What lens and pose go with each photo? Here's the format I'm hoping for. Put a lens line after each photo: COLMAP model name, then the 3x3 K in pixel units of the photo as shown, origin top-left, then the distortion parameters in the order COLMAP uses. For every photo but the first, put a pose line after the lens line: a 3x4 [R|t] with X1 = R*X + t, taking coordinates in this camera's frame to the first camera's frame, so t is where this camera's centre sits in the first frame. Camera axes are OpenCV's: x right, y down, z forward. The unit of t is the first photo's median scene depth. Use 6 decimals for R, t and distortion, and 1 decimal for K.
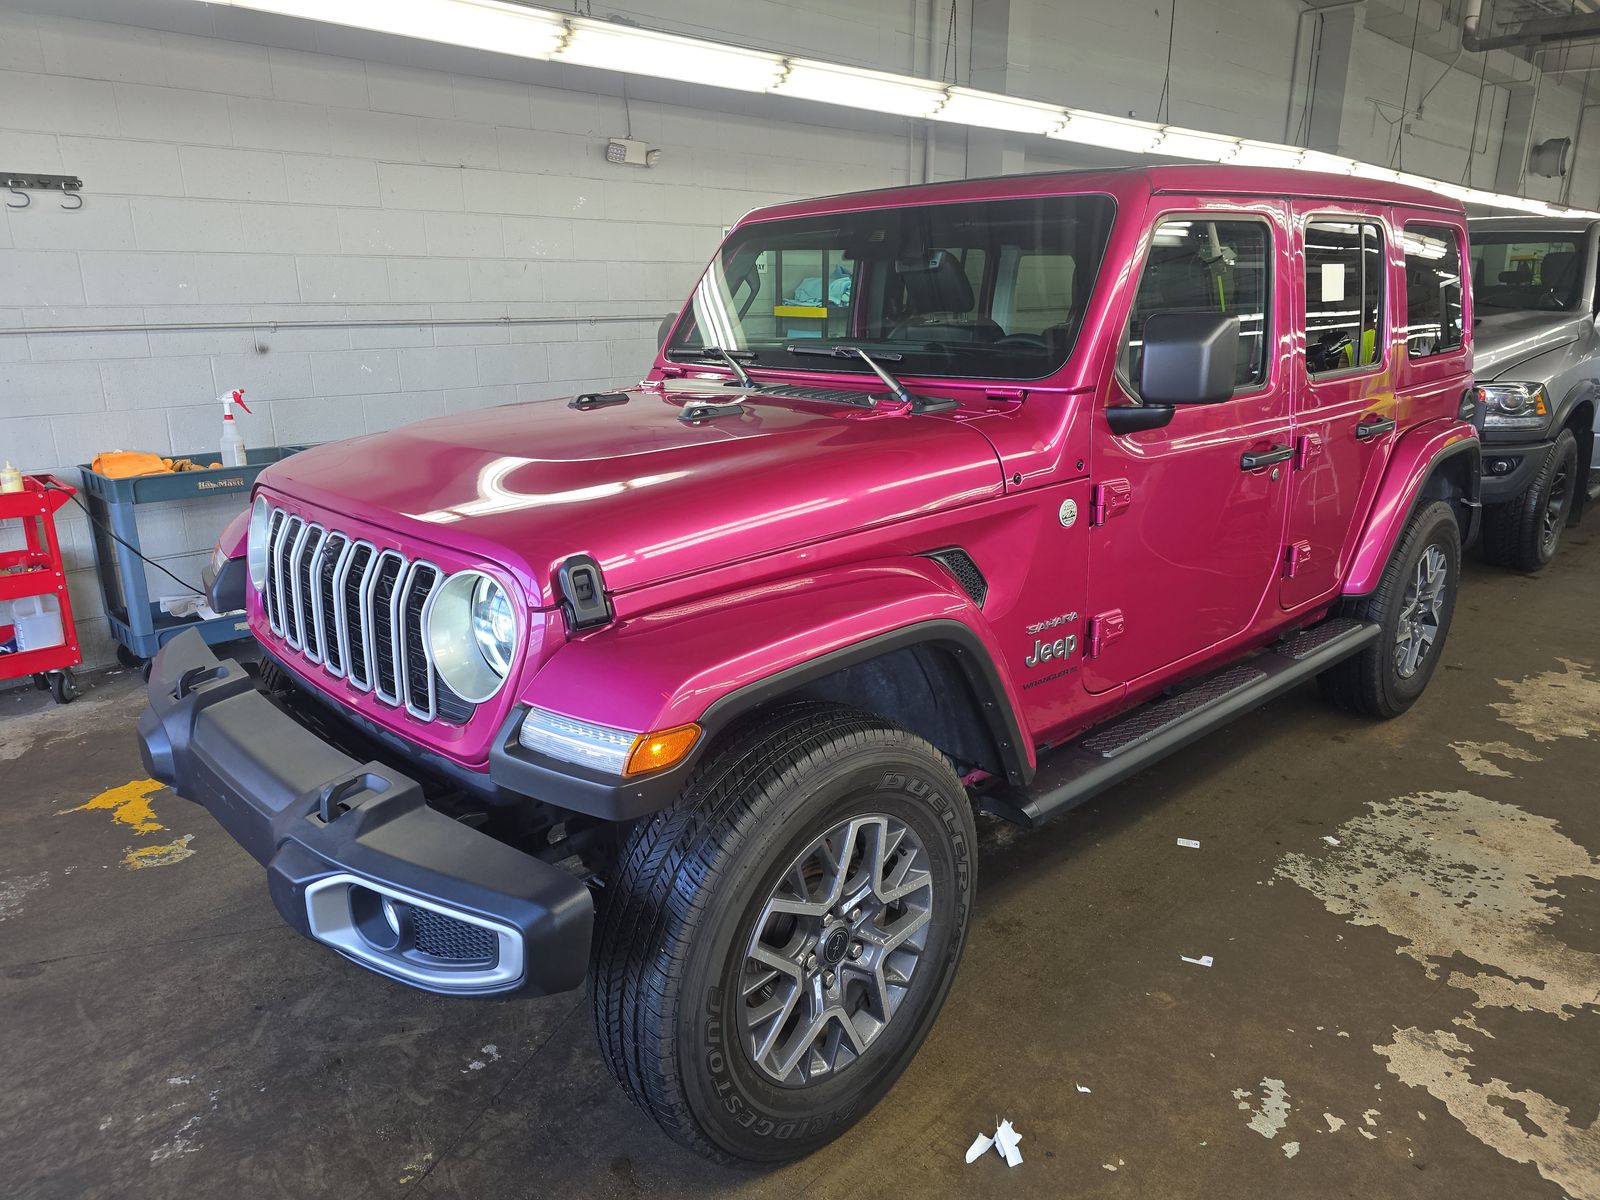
lens RADIAL K [[1096.6, 0, 795.9], [0, 1096.6, 597.2], [0, 0, 1]] dist [0.017673, -0.003824]
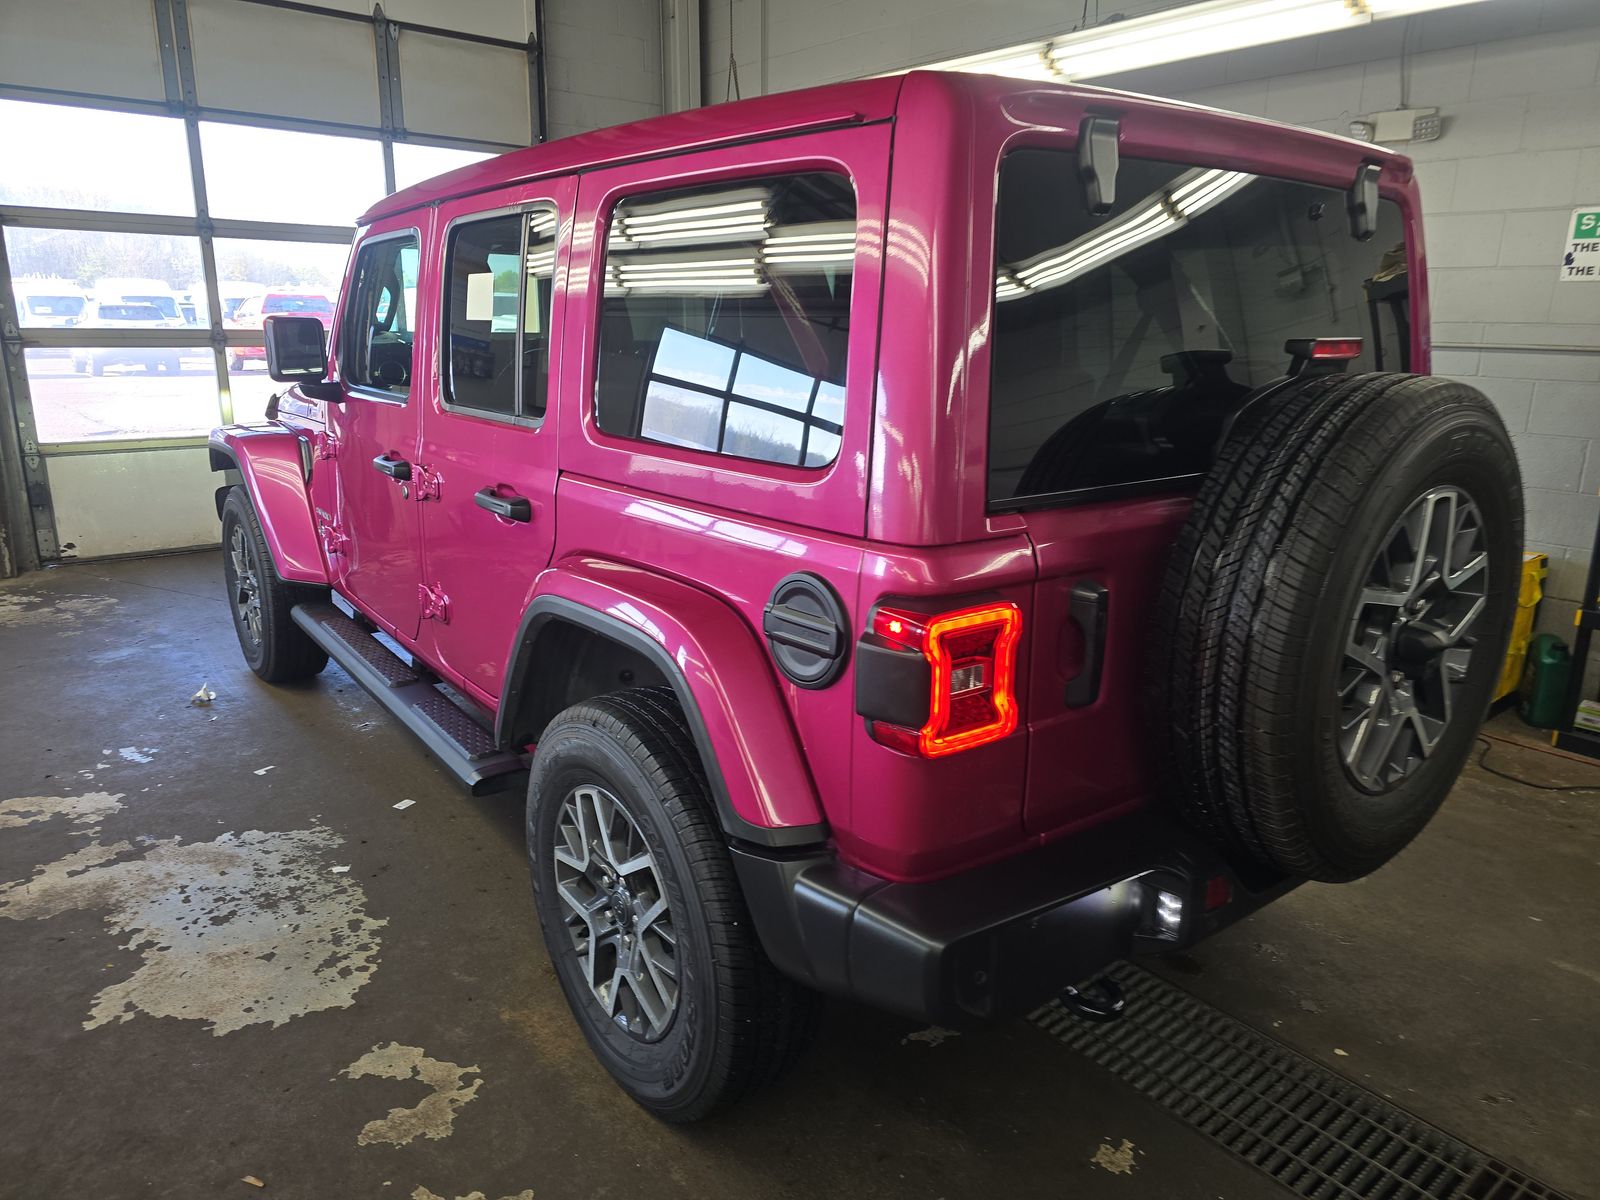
lens RADIAL K [[1096.6, 0, 805.9], [0, 1096.6, 602.7], [0, 0, 1]] dist [0.017673, -0.003824]
pose [[-0.113524, 0.265128, -0.957507, 1.491574], [-0.276110, 0.917355, 0.286747, -0.442350], [0.954398, 0.296930, -0.030937, 1.540866]]
